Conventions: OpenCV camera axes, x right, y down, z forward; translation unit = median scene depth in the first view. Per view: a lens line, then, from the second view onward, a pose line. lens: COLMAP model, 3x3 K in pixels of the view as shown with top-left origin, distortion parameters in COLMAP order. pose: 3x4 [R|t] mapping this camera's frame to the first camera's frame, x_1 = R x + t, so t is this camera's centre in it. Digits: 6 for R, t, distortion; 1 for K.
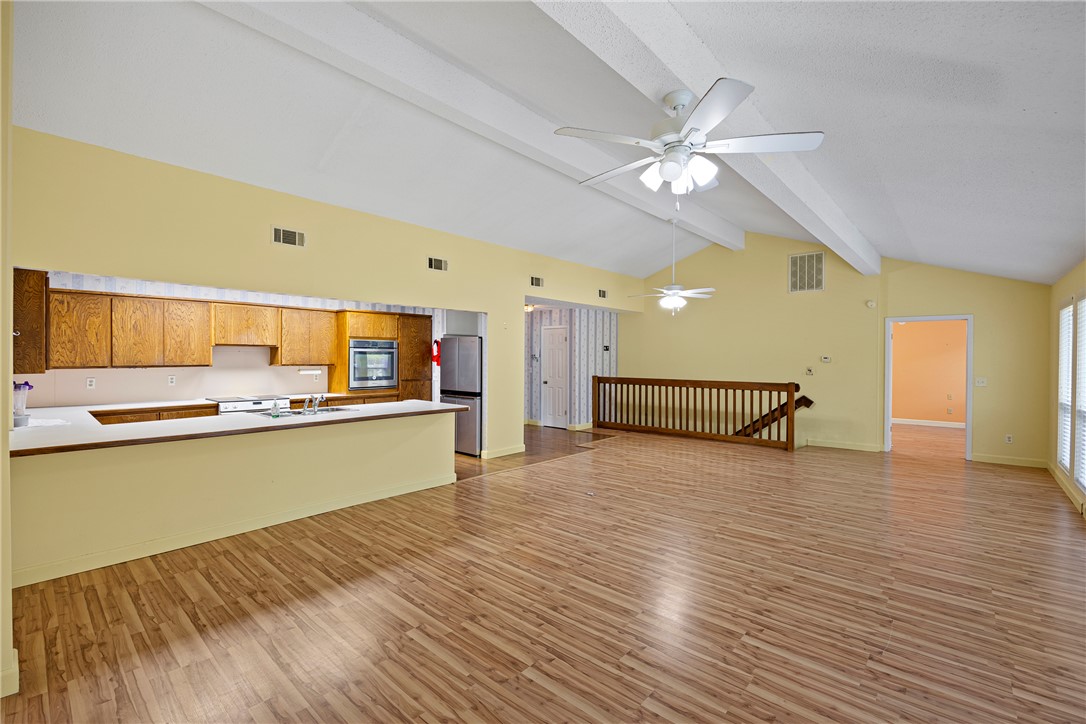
lens RADIAL K [[468.1, 0, 540.8], [0, 468.1, 357.9], [0, 0, 1]] dist [-0.007994, -0.000607]
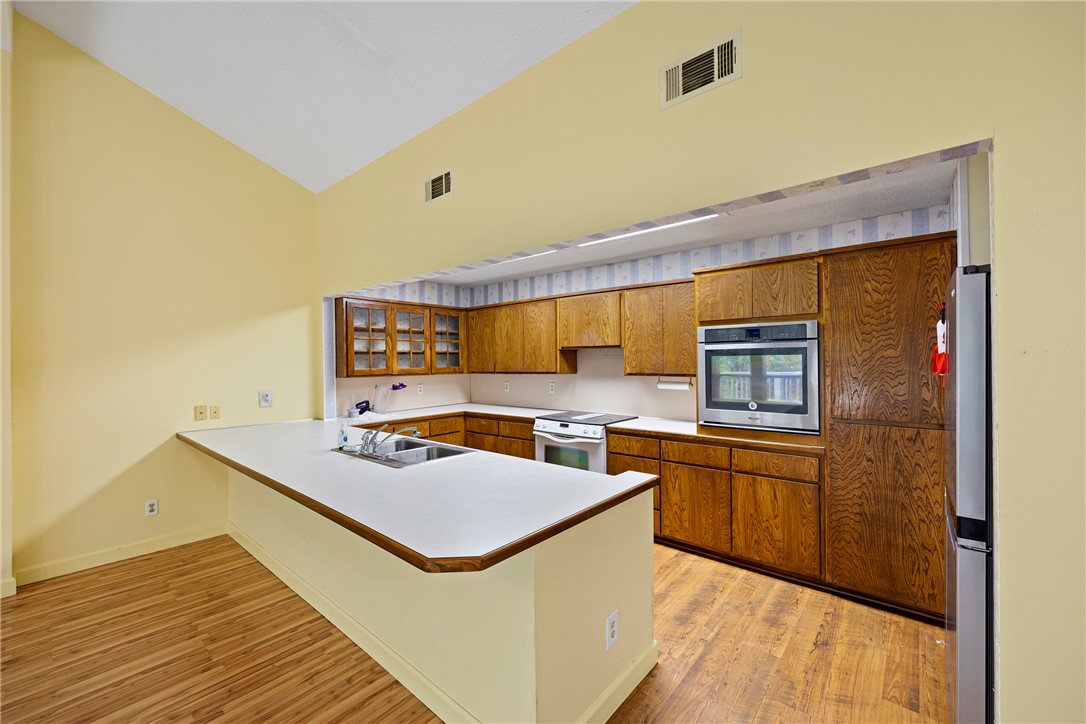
lens RADIAL K [[434.0, 0, 545.7], [0, 434.0, 359.7], [0, 0, 1]] dist [-0.002852, 0.000943]
pose [[0.029627, -0.009383, -0.999517, 0.081843], [0.006606, 0.999936, -0.009191, -0.000595], [0.999539, -0.006331, 0.029688, 1.005129]]
